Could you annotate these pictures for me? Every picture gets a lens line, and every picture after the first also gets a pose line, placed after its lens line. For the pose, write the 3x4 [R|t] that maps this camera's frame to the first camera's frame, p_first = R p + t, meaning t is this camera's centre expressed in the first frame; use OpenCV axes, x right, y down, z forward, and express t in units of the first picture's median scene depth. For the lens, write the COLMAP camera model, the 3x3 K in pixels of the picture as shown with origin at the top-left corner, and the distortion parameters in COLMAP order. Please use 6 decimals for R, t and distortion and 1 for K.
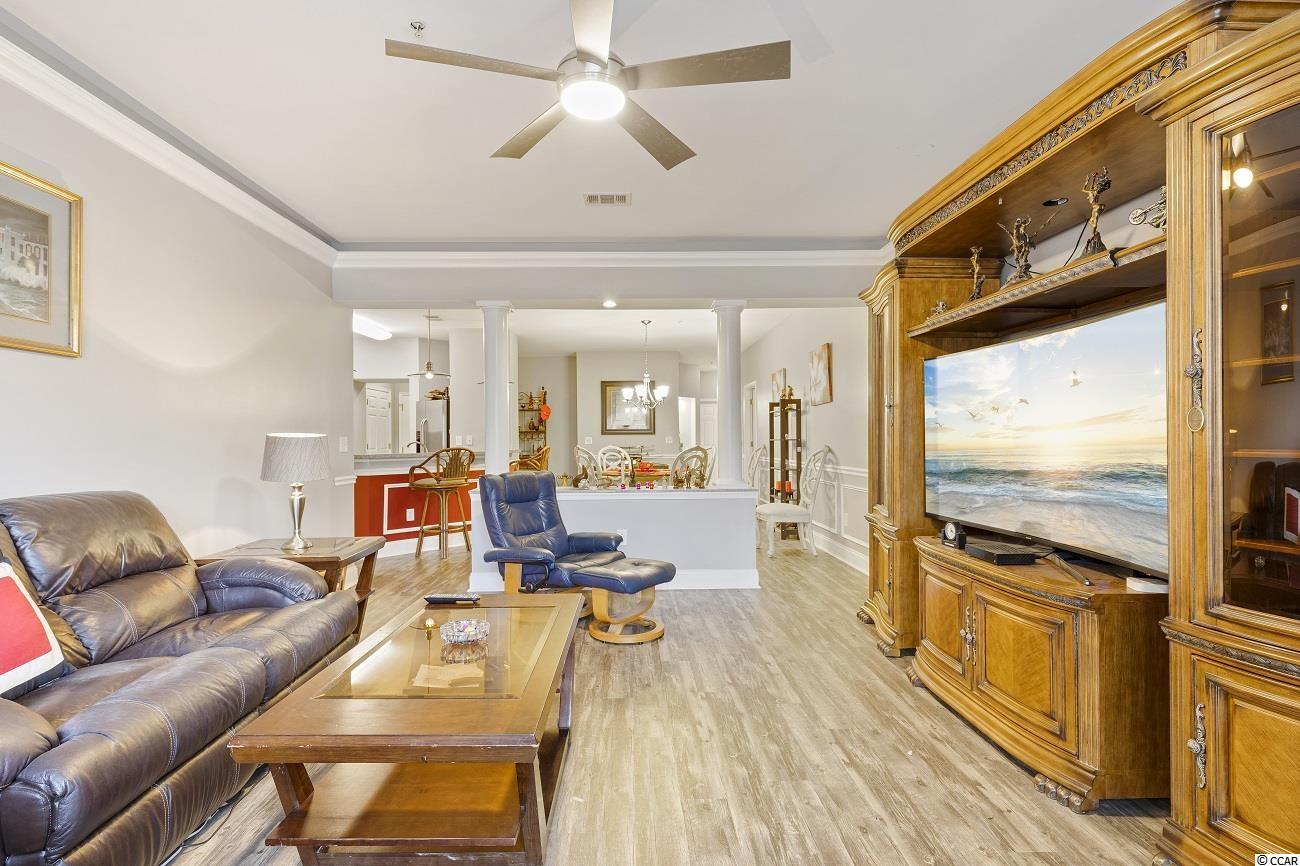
lens RADIAL K [[605.8, 0, 650.1], [0, 605.8, 438.1], [0, 0, 1]] dist [0.001958, -0.000686]
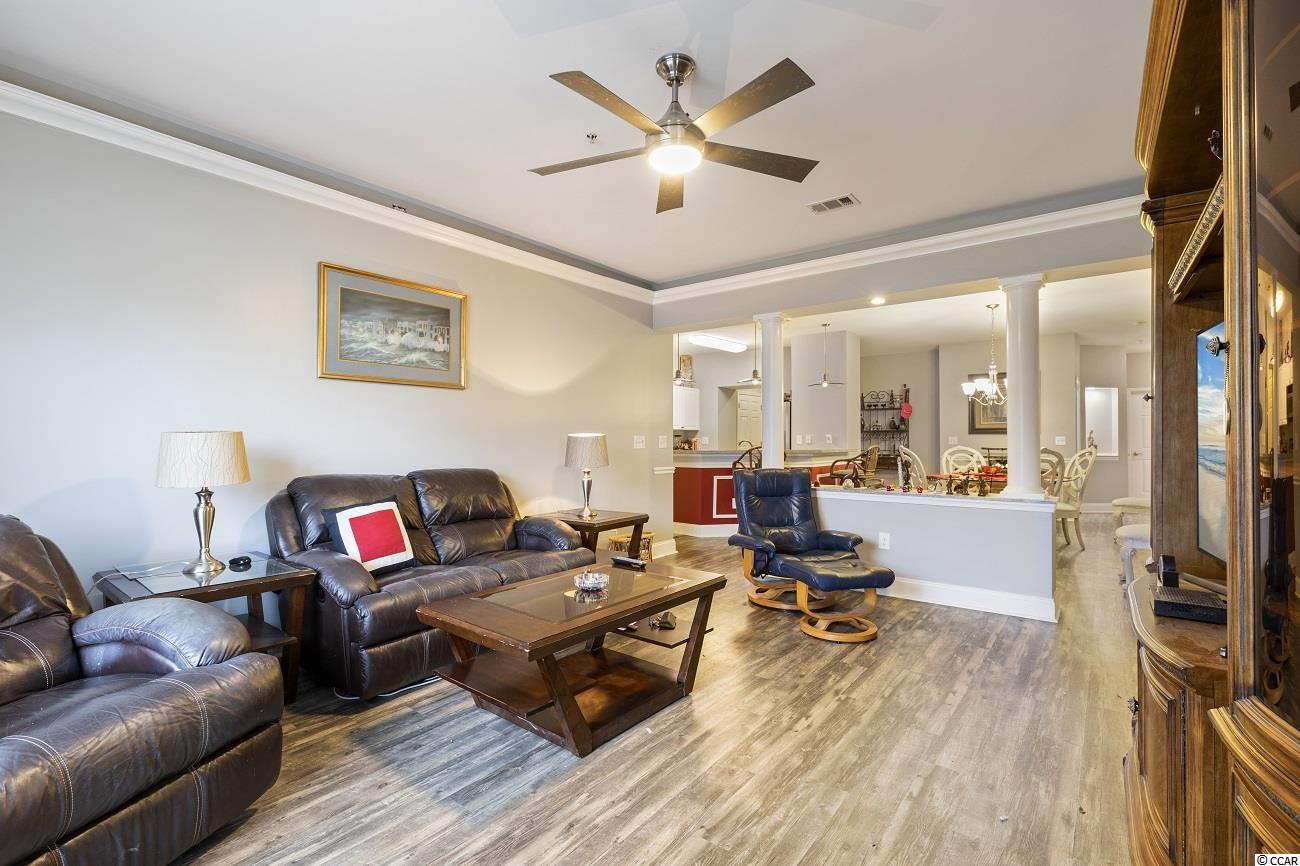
lens RADIAL K [[597.7, 0, 650.0], [0, 597.7, 433.0], [0, 0, 1]] dist [-0.001057, -0.001179]
pose [[0.766556, 0.000070, -0.642177, 0.346112], [-0.004117, 0.999980, -0.004805, -0.002610], [0.642164, 0.006327, 0.766541, 0.032504]]
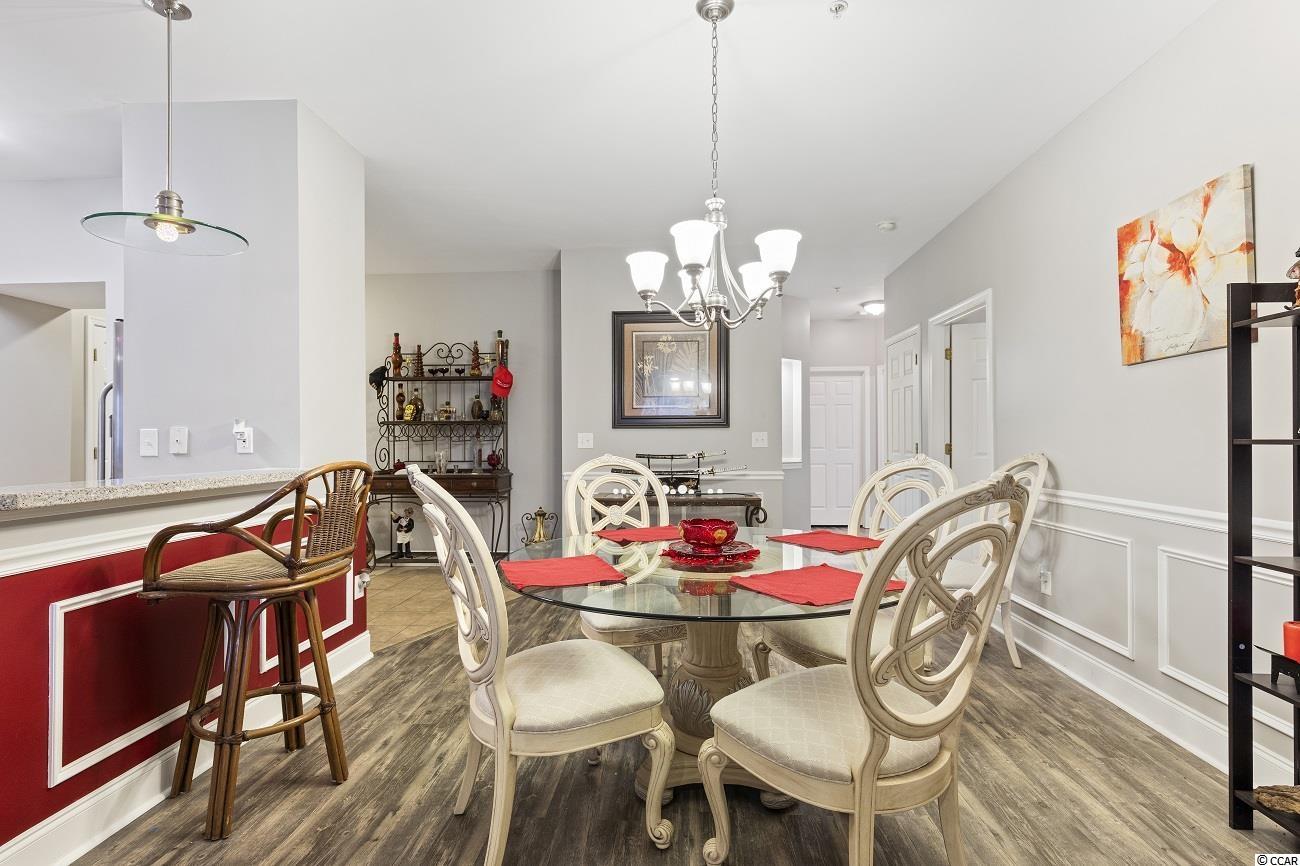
lens RADIAL K [[605.8, 0, 650.1], [0, 605.8, 438.1], [0, 0, 1]] dist [0.001958, -0.000686]
pose [[0.994629, 0.001749, -0.103486, -0.009744], [-0.001508, 0.999996, 0.002404, 0.003115], [0.103490, -0.002235, 0.994628, 1.467644]]
